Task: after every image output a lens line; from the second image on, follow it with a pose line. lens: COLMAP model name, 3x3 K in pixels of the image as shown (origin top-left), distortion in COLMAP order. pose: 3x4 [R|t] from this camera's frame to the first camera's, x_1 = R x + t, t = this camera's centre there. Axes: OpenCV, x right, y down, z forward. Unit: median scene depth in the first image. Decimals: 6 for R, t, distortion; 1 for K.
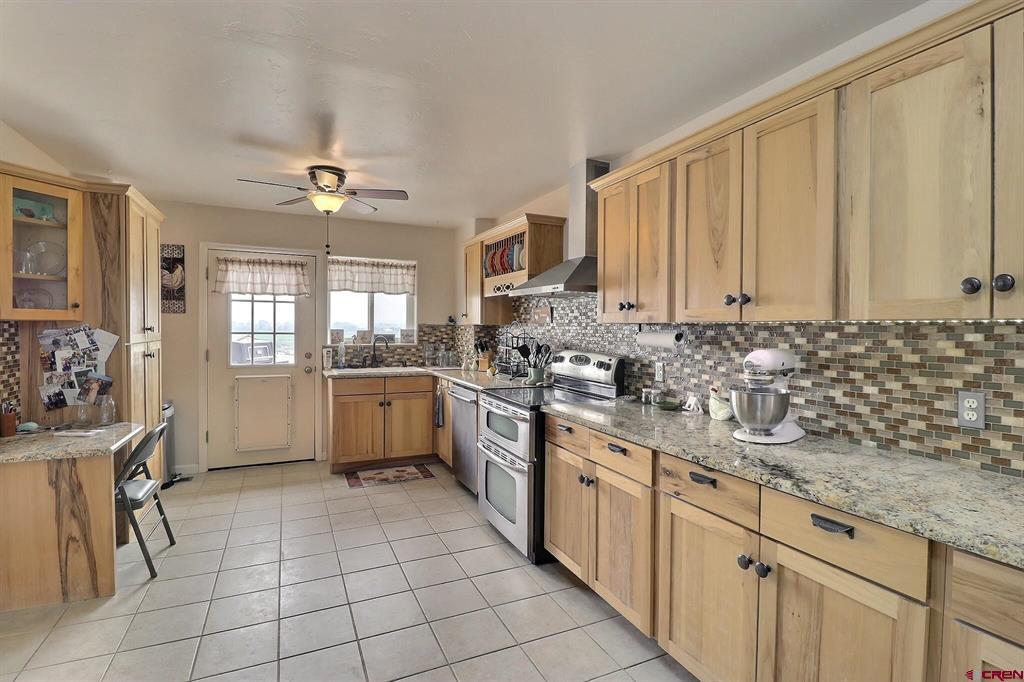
lens RADIAL K [[489.8, 0, 510.6], [0, 489.8, 336.0], [0, 0, 1]] dist [0.002401, -0.011284]
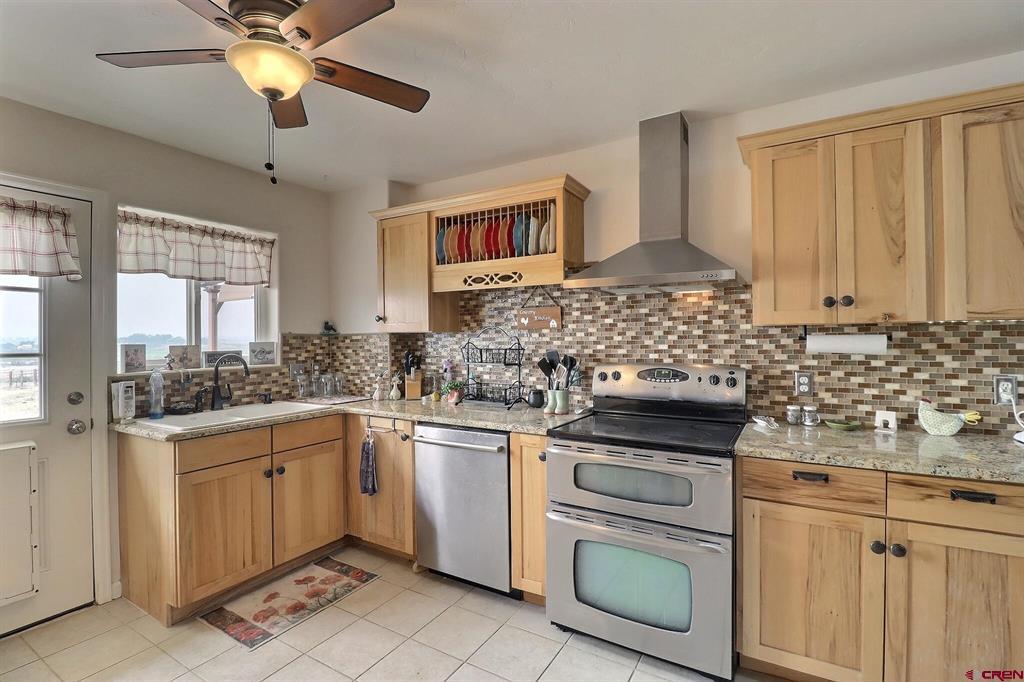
lens RADIAL K [[489.8, 0, 510.6], [0, 489.8, 336.0], [0, 0, 1]] dist [0.002401, -0.011284]
pose [[0.829981, -0.014256, 0.557610, -0.330353], [0.026285, 0.999562, -0.013570, -0.005207], [-0.557172, 0.025919, 0.829992, 0.350442]]
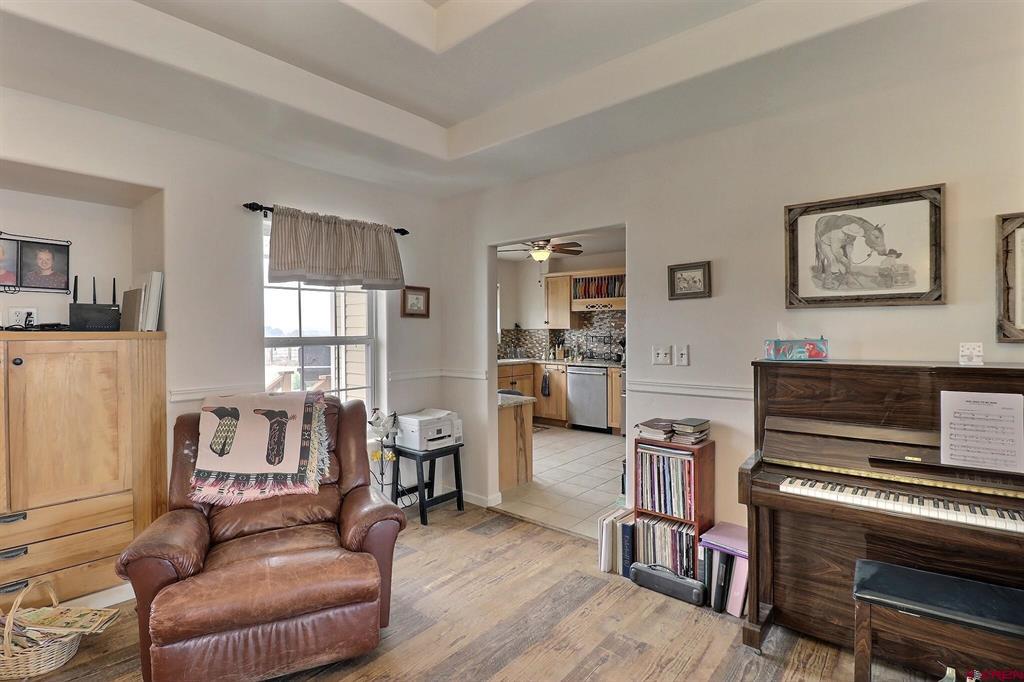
lens RADIAL K [[489.8, 0, 510.6], [0, 489.8, 336.0], [0, 0, 1]] dist [0.002401, -0.011284]
pose [[0.908676, -0.013849, 0.417272, -0.834901], [0.017426, 0.999837, -0.004766, 0.003738], [-0.417138, 0.011602, 0.908769, -0.314873]]
